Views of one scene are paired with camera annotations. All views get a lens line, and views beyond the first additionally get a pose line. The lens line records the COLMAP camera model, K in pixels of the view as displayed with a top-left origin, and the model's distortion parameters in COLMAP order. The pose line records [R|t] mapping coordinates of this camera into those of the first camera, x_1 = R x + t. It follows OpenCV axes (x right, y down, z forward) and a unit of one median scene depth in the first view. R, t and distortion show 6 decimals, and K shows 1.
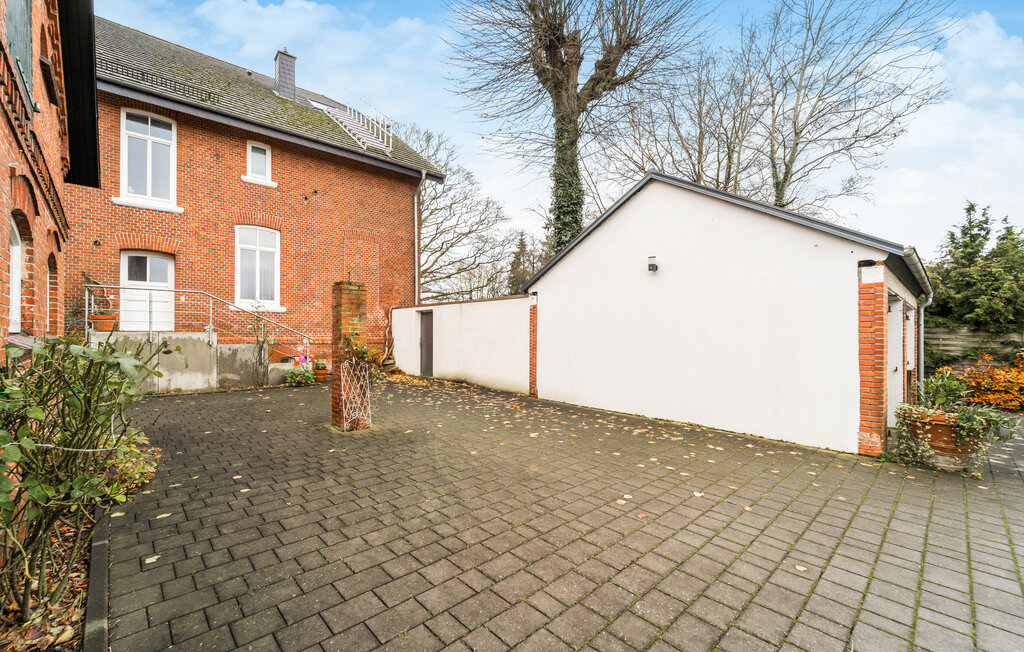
lens RADIAL K [[420.5, 0, 513.7], [0, 420.5, 331.7], [0, 0, 1]] dist [0.009574, 0.000064]
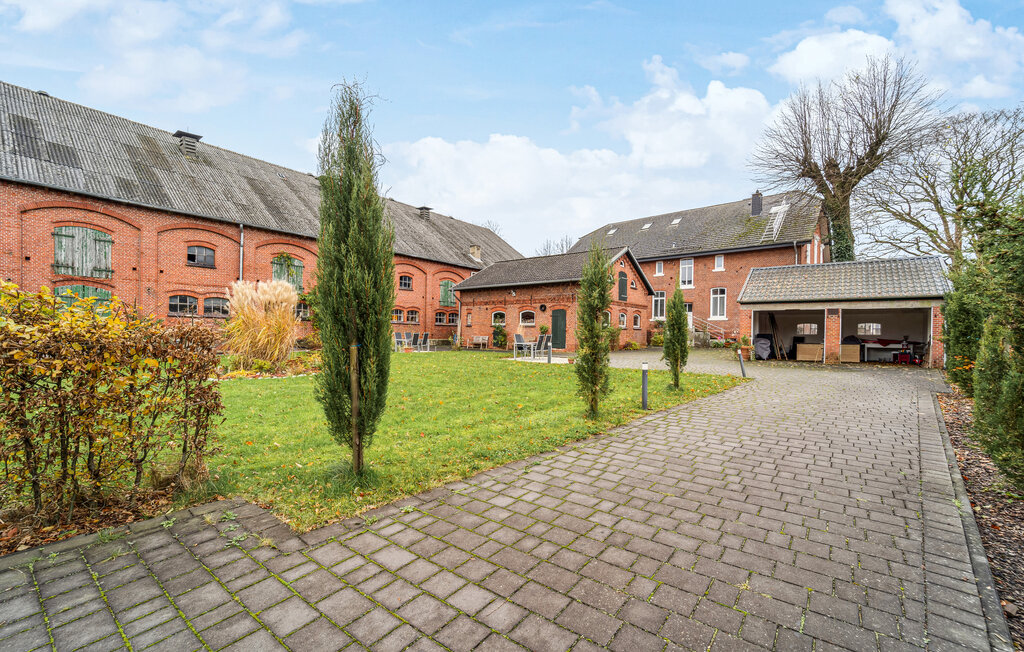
lens RADIAL K [[420.5, 0, 513.7], [0, 420.5, 331.7], [0, 0, 1]] dist [0.009574, 0.000064]
pose [[0.144638, -0.005468, -0.989470, 5.191638], [-0.007623, 0.999949, -0.006640, 0.140576], [0.989455, 0.008503, 0.144589, -1.812471]]
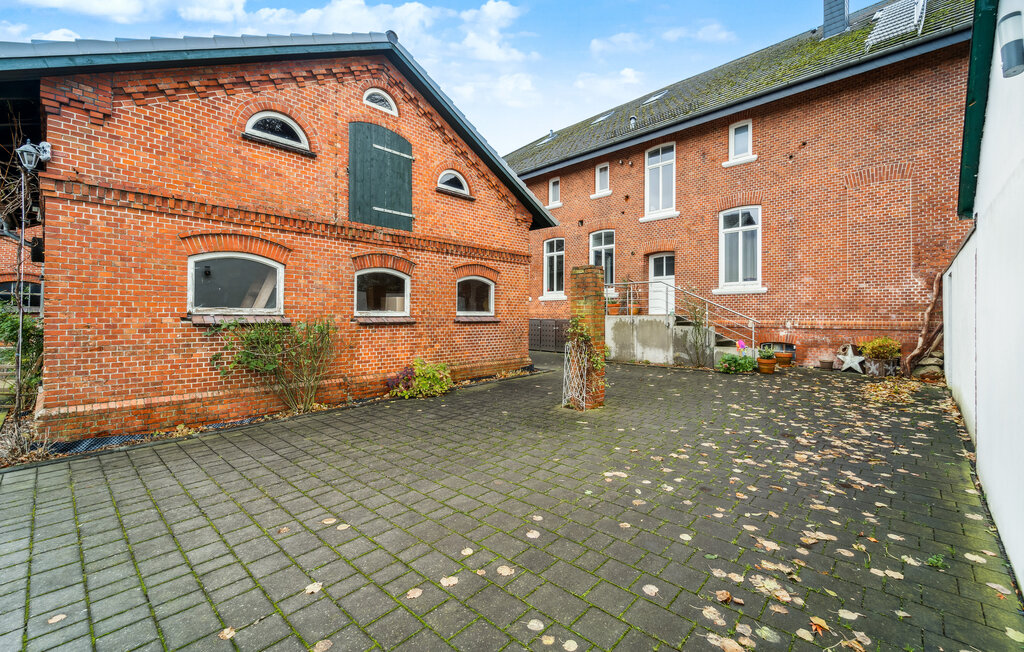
lens RADIAL K [[422.8, 0, 507.8], [0, 422.8, 313.6], [0, 0, 1]] dist [0.000101, -0.000421]
pose [[0.063284, -0.009869, -0.997947, 0.987495], [0.006456, 0.999934, -0.009480, 0.011495], [0.997975, -0.005843, 0.063344, 1.165449]]
